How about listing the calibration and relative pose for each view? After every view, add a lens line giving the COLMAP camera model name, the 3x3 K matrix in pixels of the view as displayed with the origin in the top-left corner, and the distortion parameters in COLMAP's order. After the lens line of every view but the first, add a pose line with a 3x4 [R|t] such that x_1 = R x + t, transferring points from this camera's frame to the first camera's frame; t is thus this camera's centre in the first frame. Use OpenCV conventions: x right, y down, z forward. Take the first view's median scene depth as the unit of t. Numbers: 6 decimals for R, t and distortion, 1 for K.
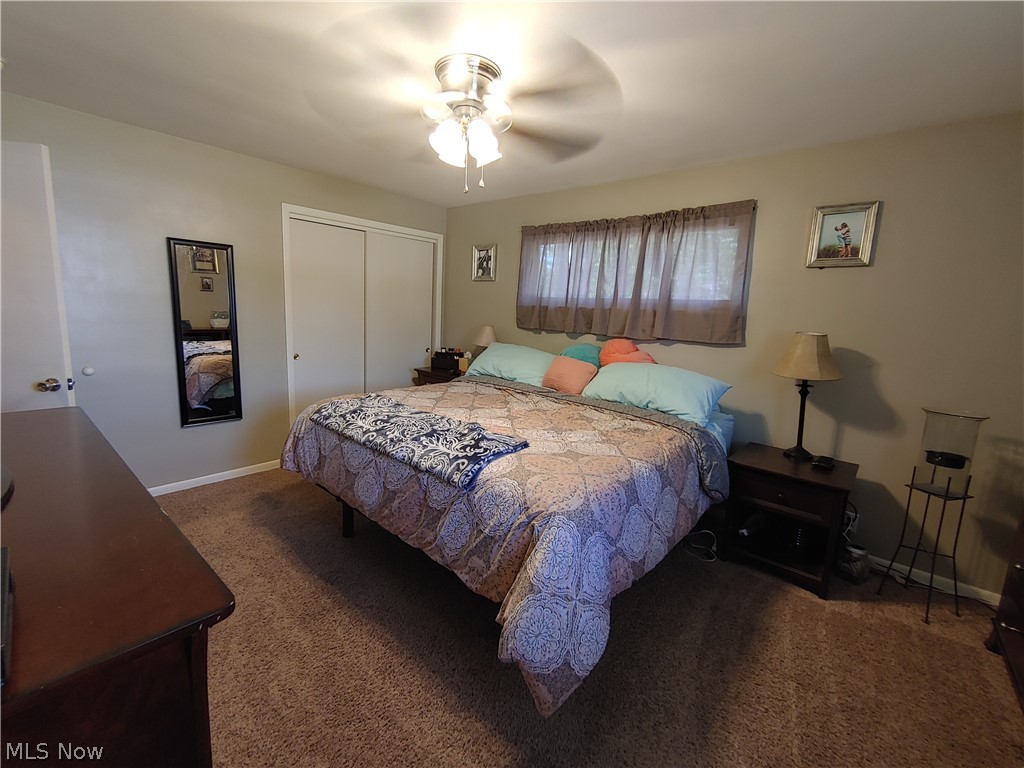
lens RADIAL K [[439.1, 0, 516.3], [0, 439.1, 382.5], [0, 0, 1]] dist [0.004375, 0.000226]
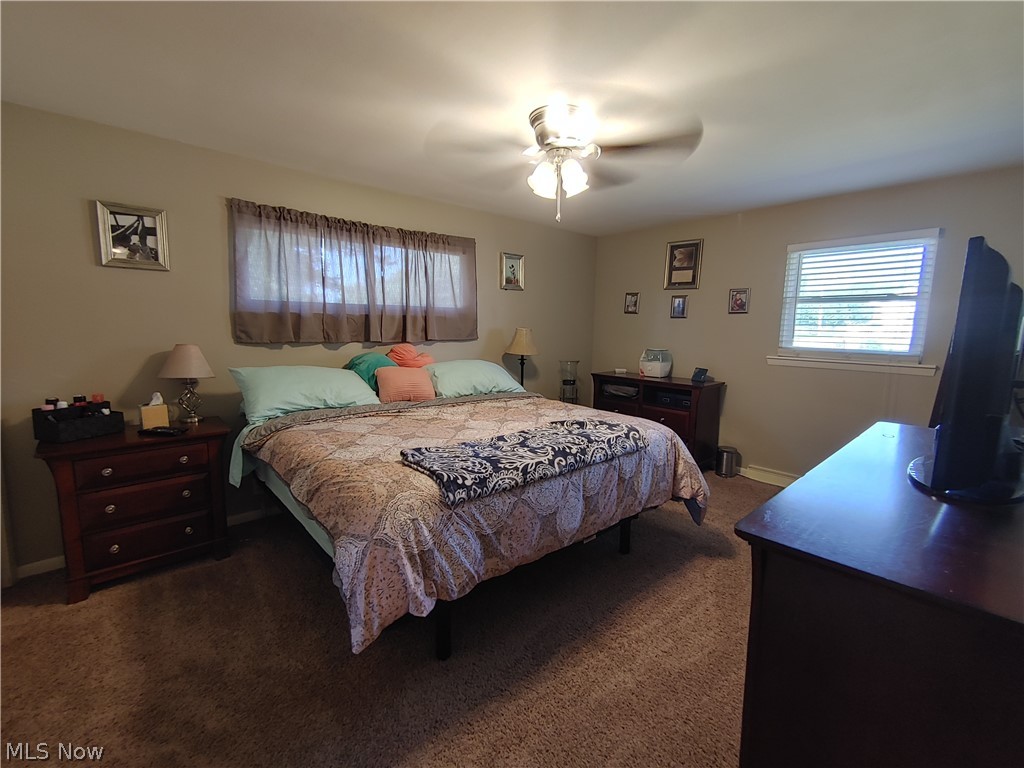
lens RADIAL K [[439.1, 0, 516.3], [0, 439.1, 382.5], [0, 0, 1]] dist [0.004375, 0.000226]
pose [[0.137780, -0.176291, 0.974648, -0.813725], [0.153374, 0.975960, 0.154847, -0.136246], [-0.978516, 0.128151, 0.161507, 0.604143]]
